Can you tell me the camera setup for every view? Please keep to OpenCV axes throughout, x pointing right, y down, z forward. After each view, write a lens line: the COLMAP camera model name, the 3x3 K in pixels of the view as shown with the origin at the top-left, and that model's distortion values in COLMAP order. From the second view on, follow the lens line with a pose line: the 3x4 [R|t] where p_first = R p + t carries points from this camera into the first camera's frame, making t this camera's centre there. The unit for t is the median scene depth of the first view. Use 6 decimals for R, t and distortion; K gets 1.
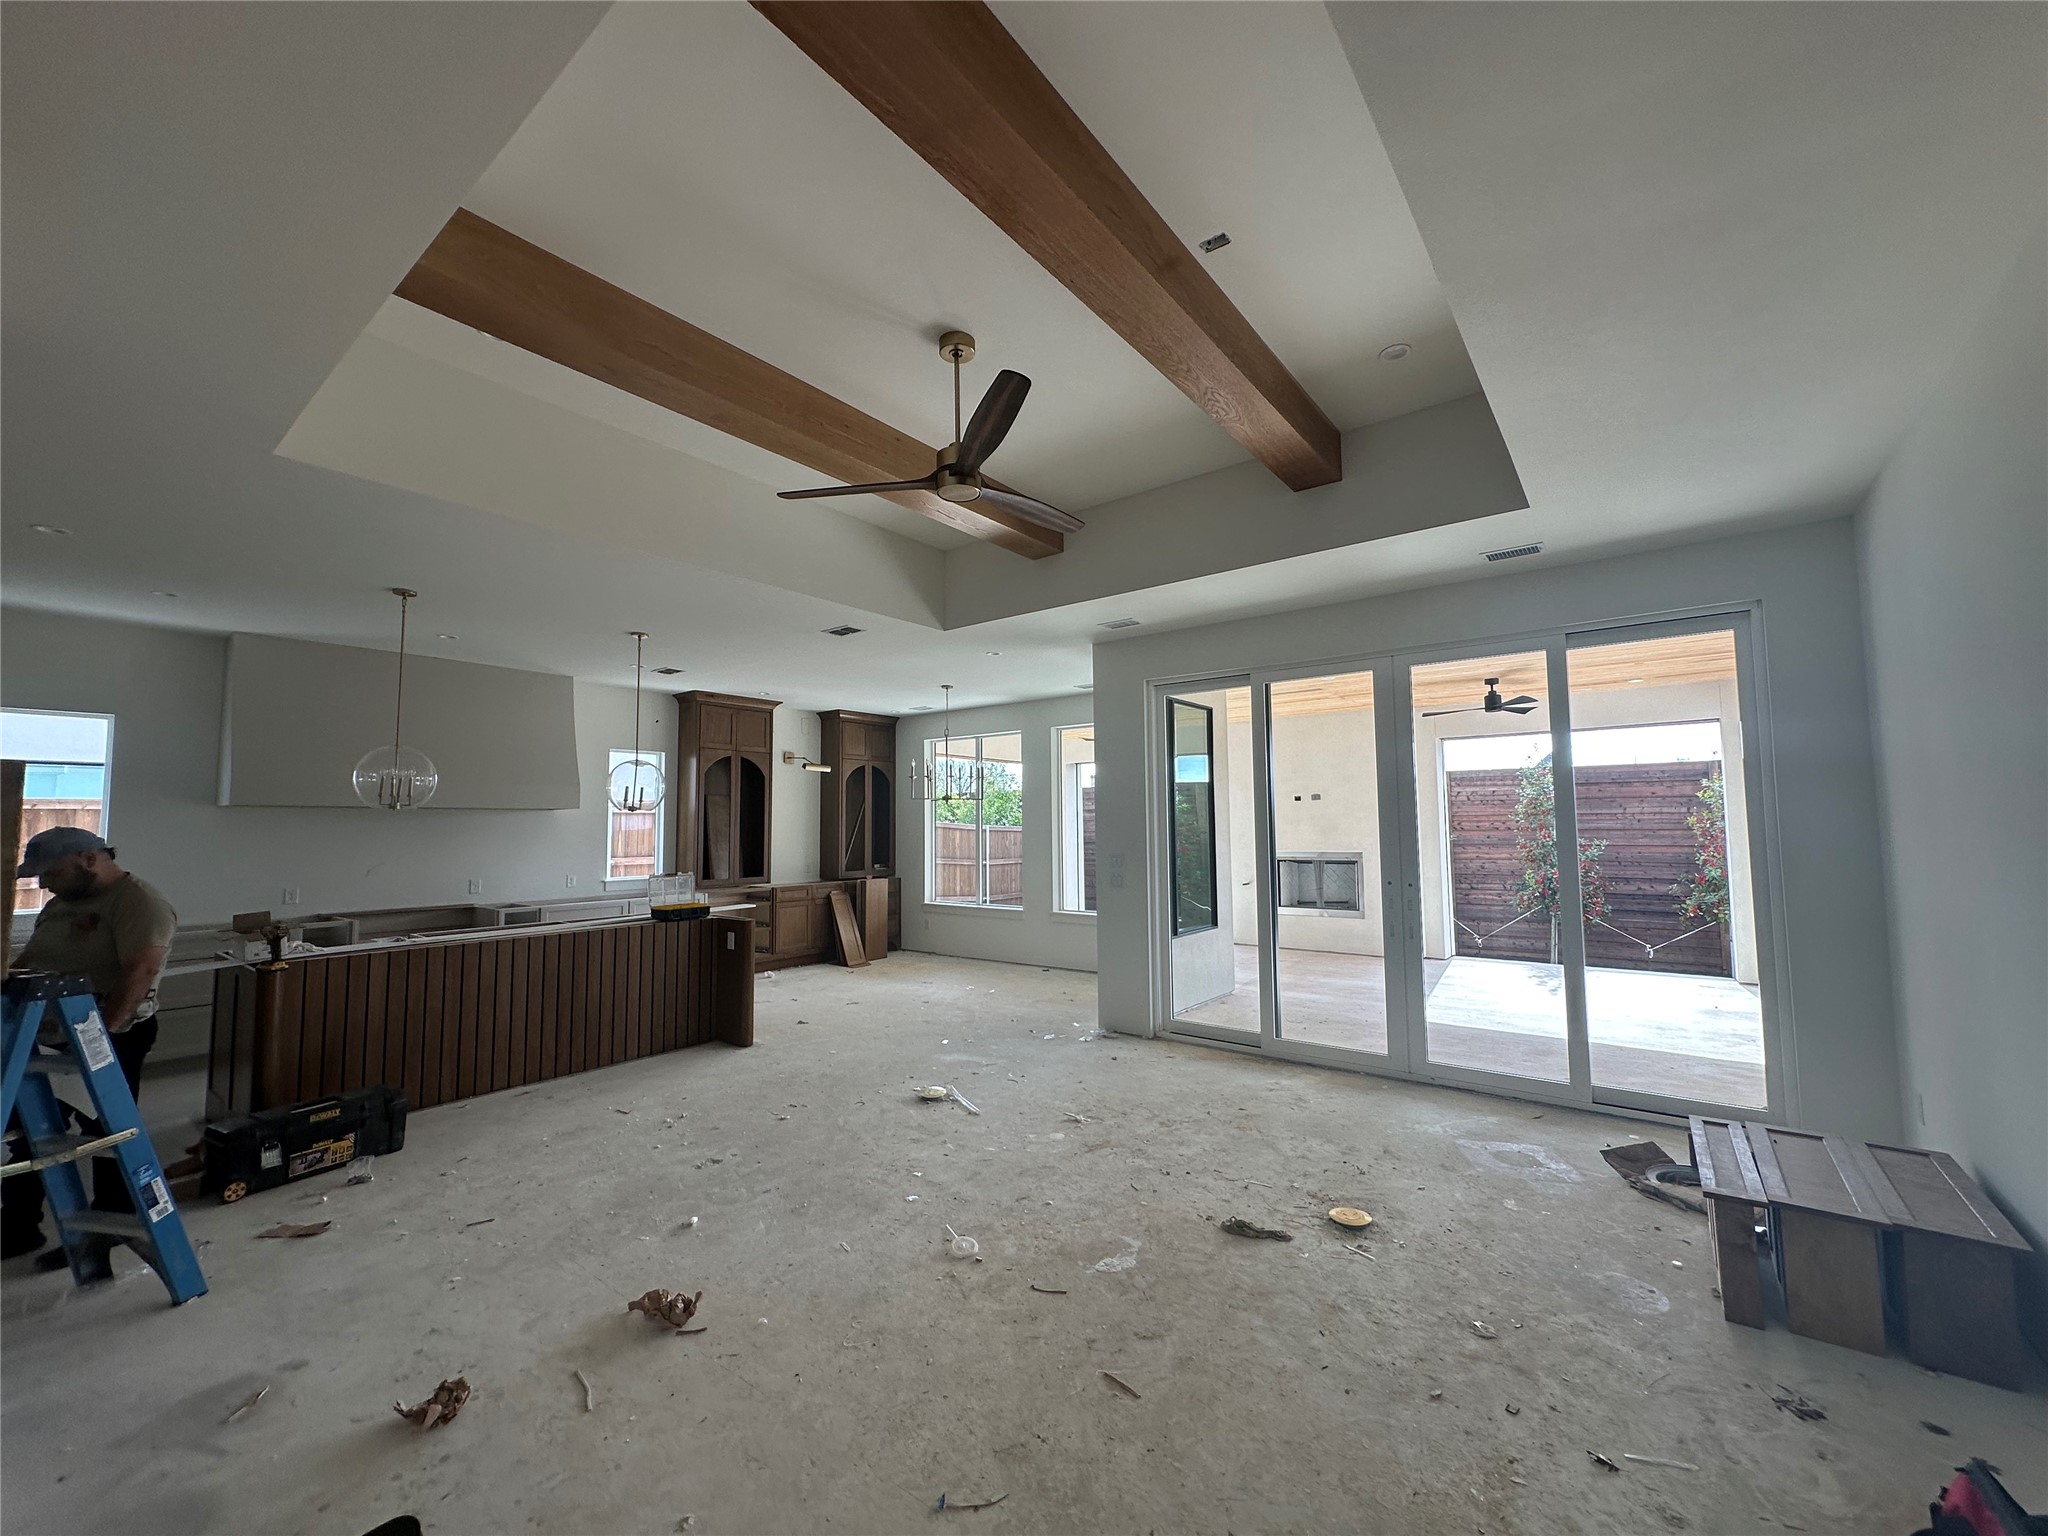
lens RADIAL K [[813.7, 0, 1026.1], [0, 813.7, 769.0], [0, 0, 1]] dist [-0.003588, 0.001033]
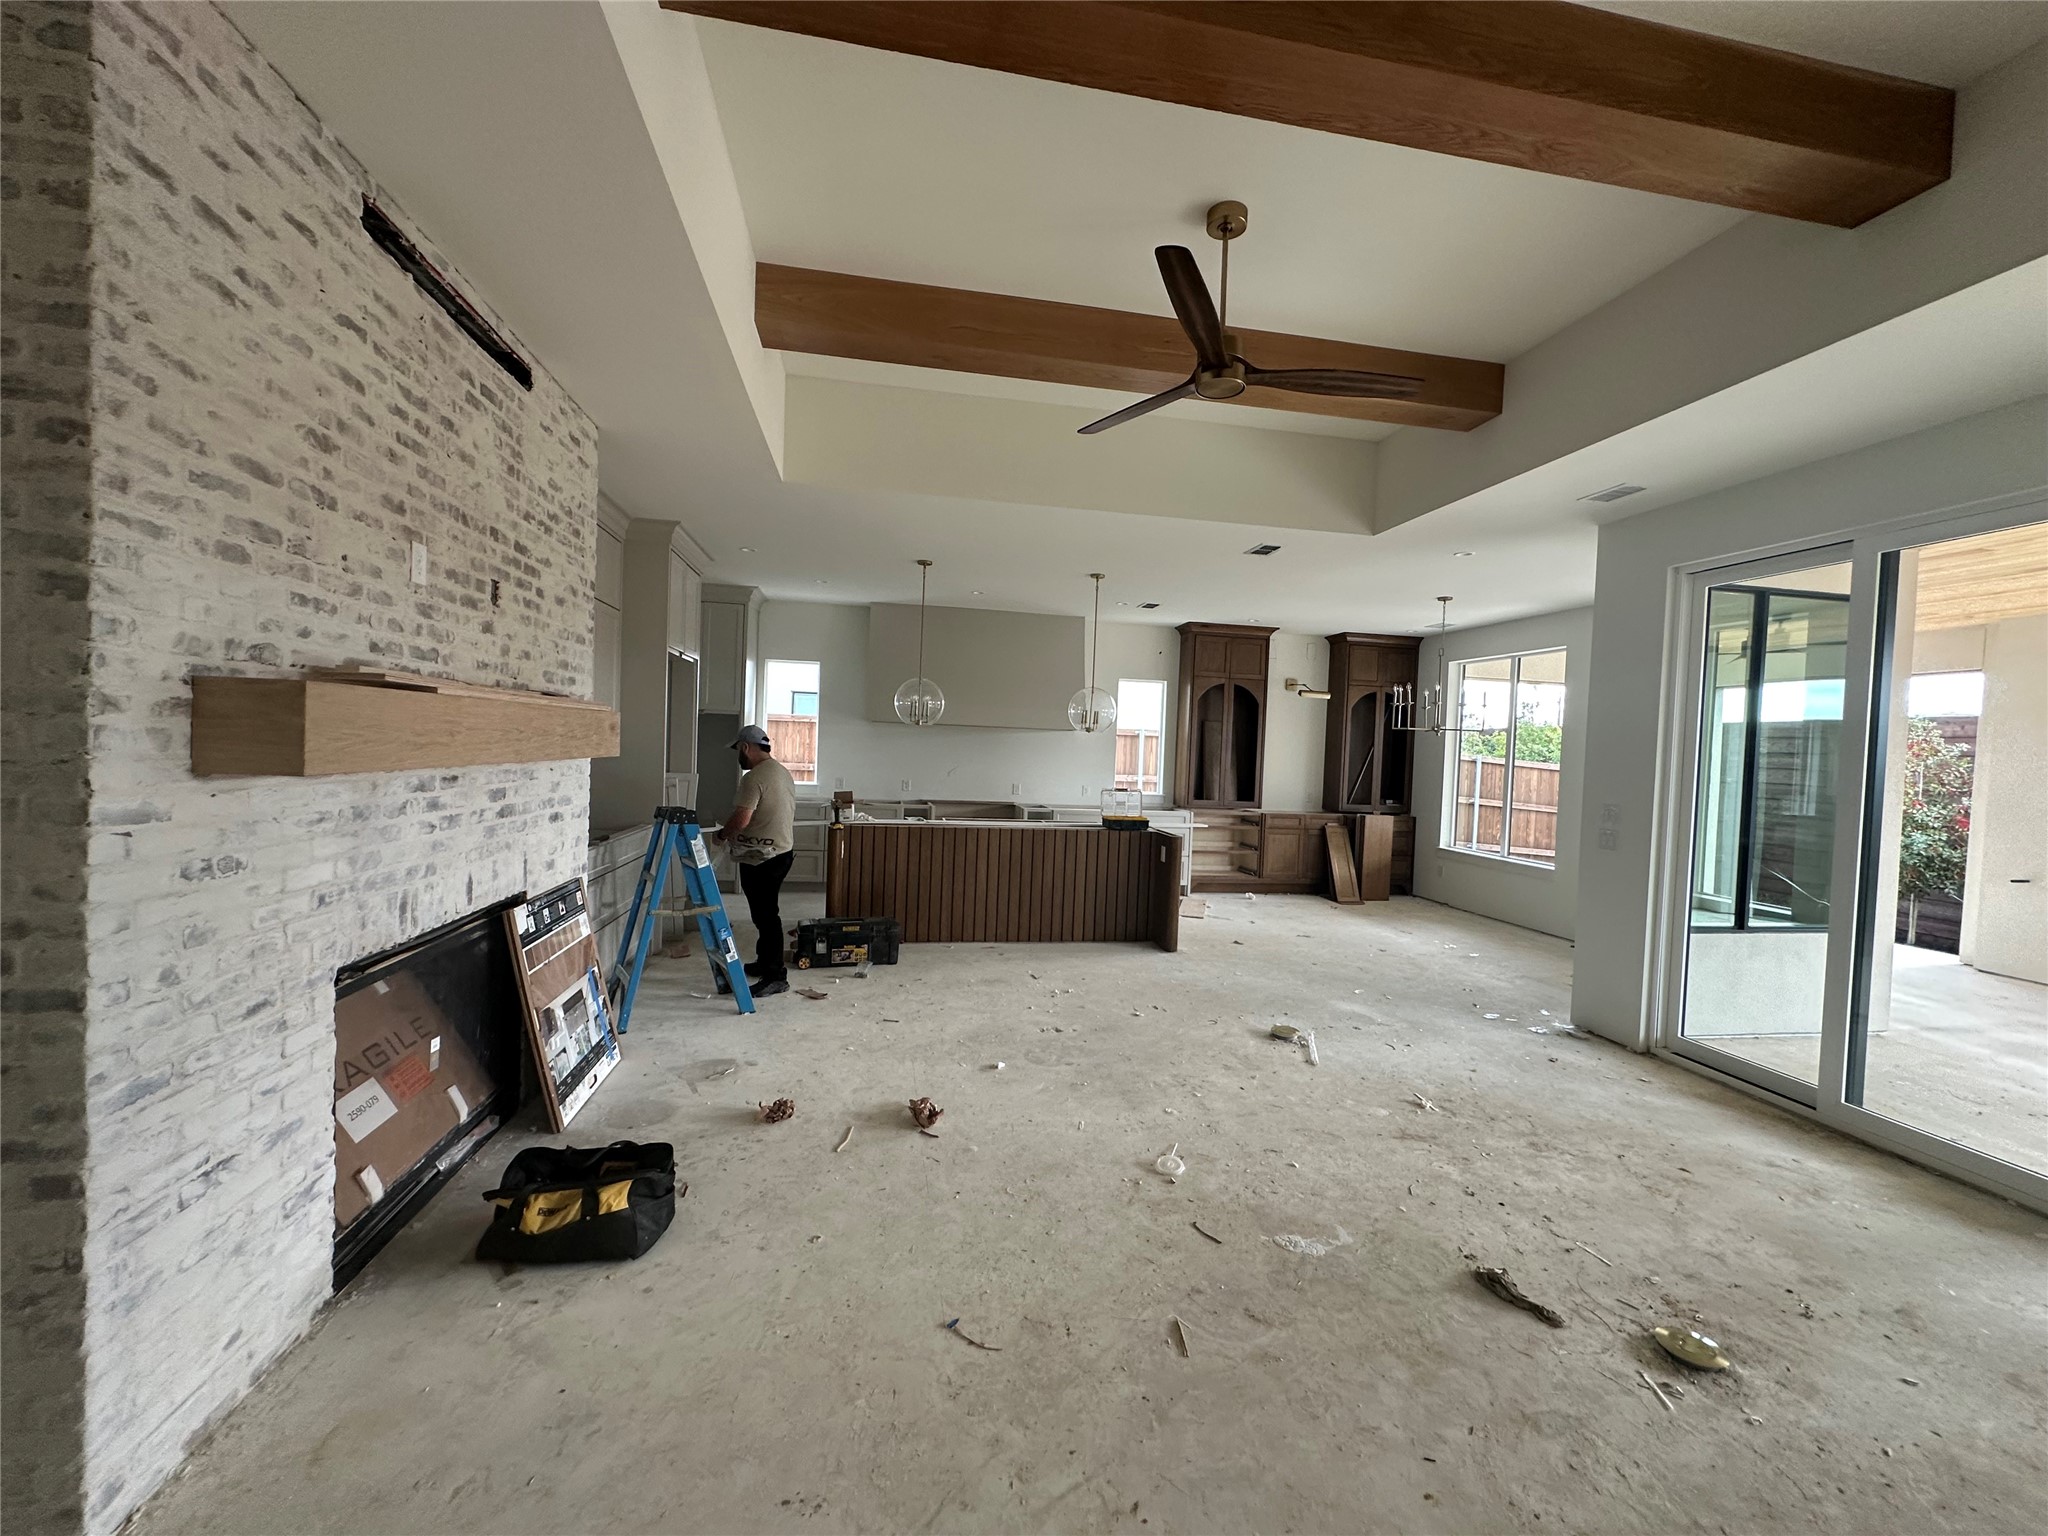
lens RADIAL K [[813.7, 0, 1026.1], [0, 813.7, 769.0], [0, 0, 1]] dist [-0.003588, 0.001033]
pose [[0.741624, 0.056561, -0.668428, 0.250208], [0.001131, 0.996332, 0.085563, 0.006132], [0.670815, -0.064212, 0.738839, 0.094510]]
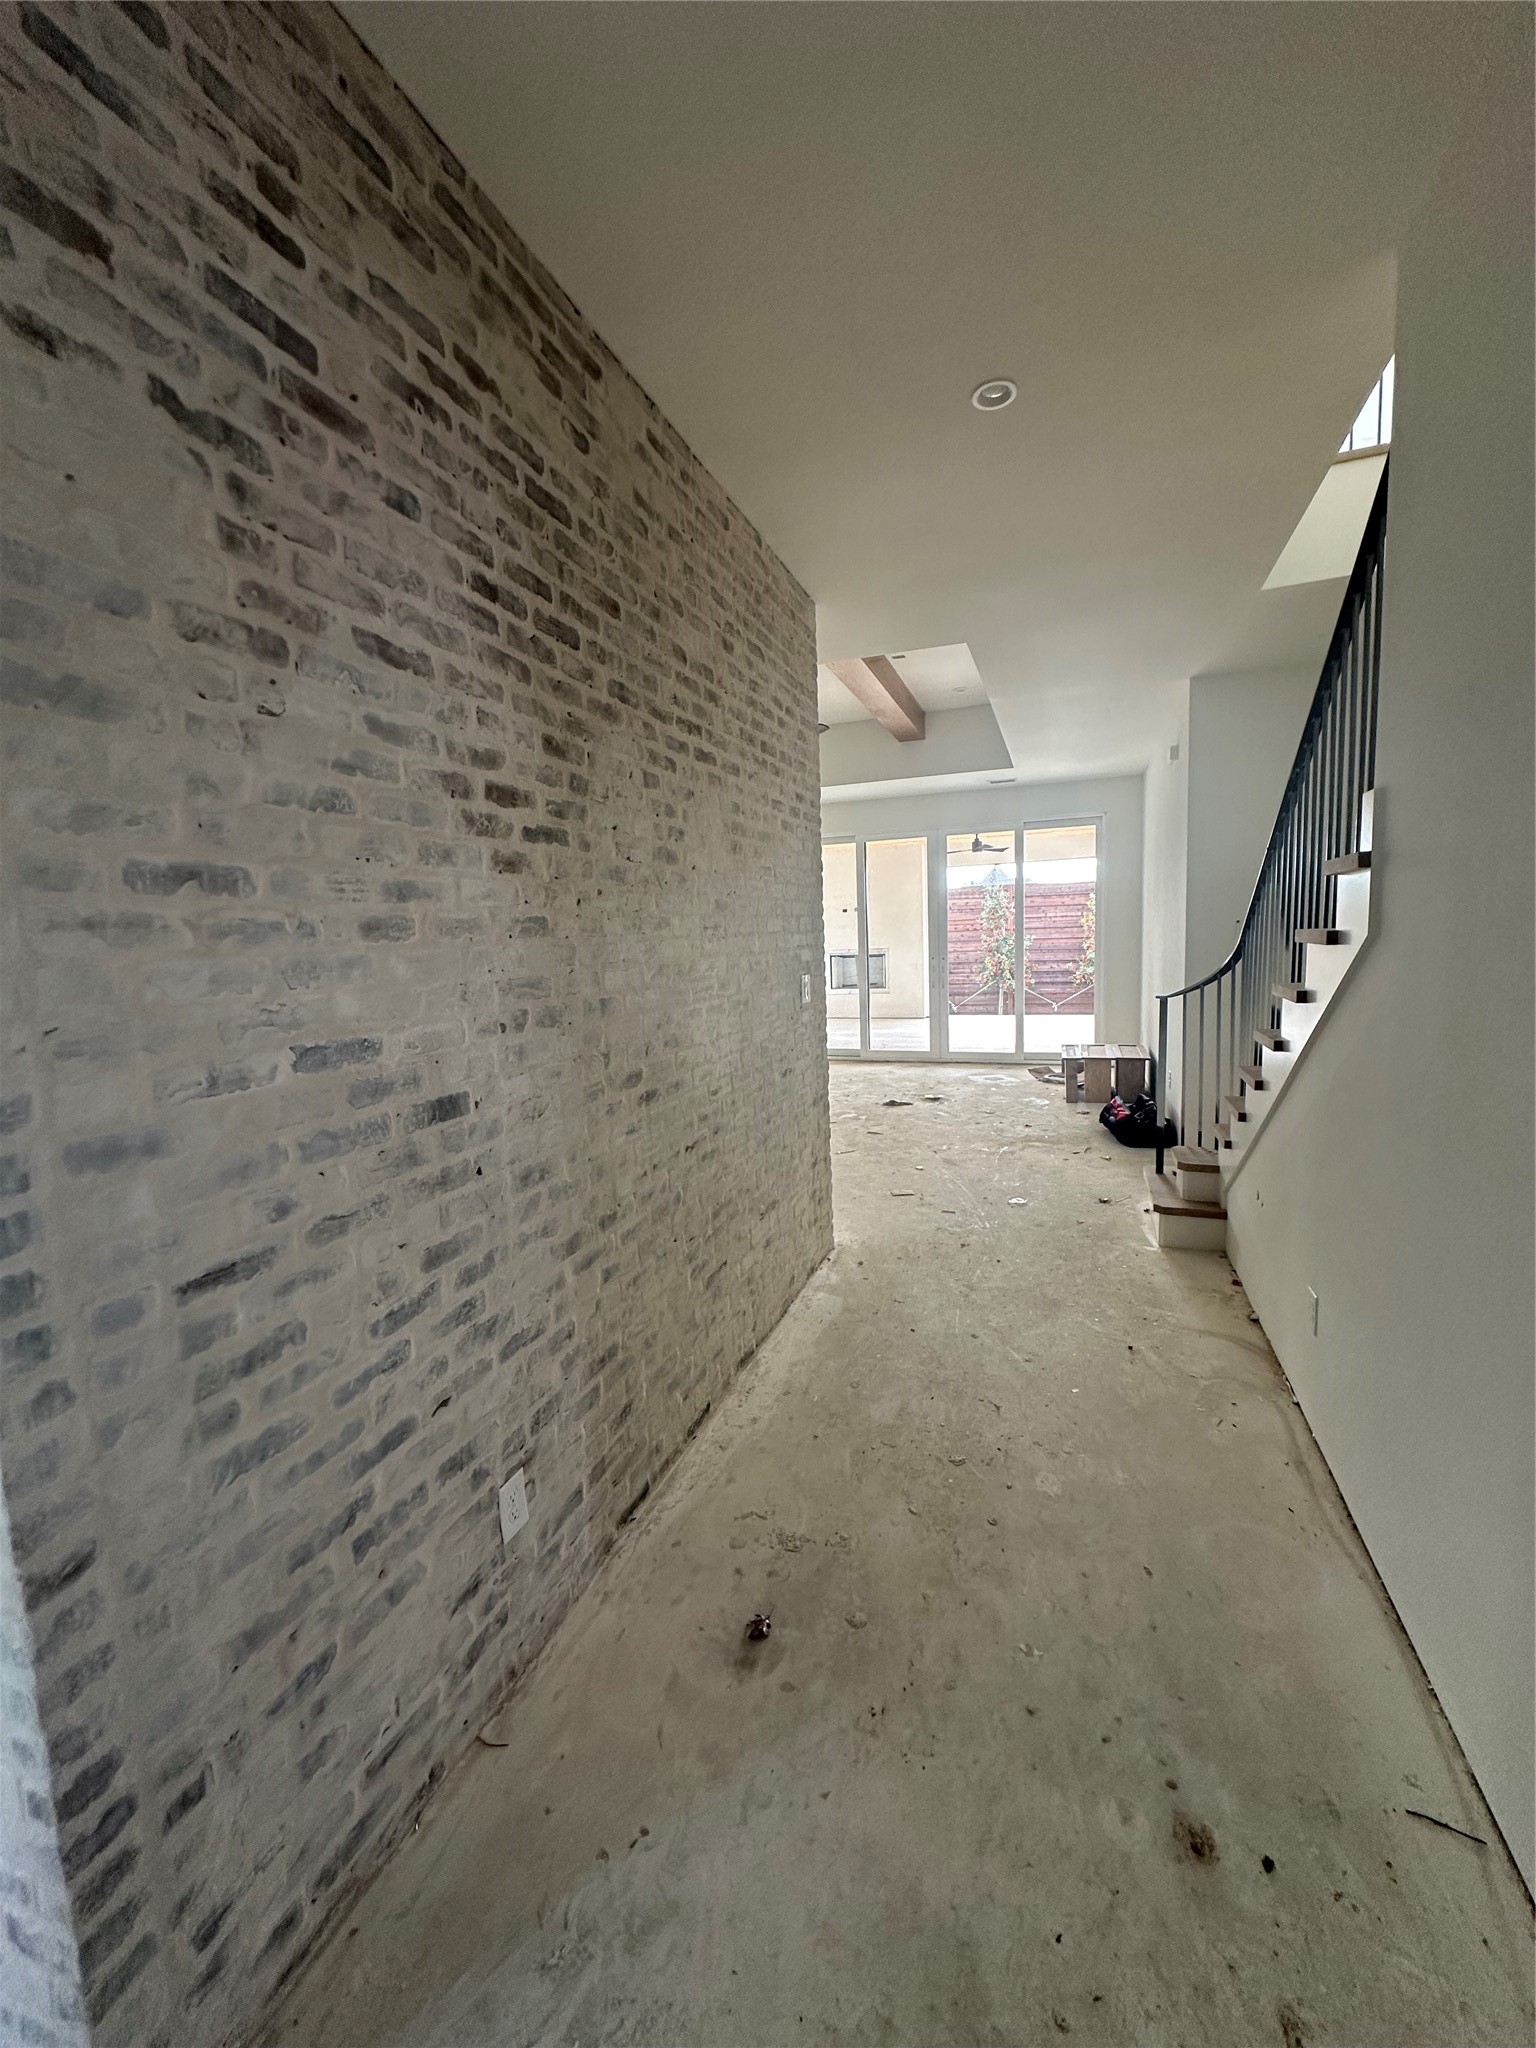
lens RADIAL K [[813.7, 0, 768.0], [0, 813.7, 1024.0], [0, 0, 1]] dist [-0.003588, 0.001033]
pose [[0.952943, -0.057266, 0.297692, -0.435735], [0.004743, 0.984692, 0.174240, -0.030096], [-0.303113, -0.164629, 0.938627, -0.592794]]
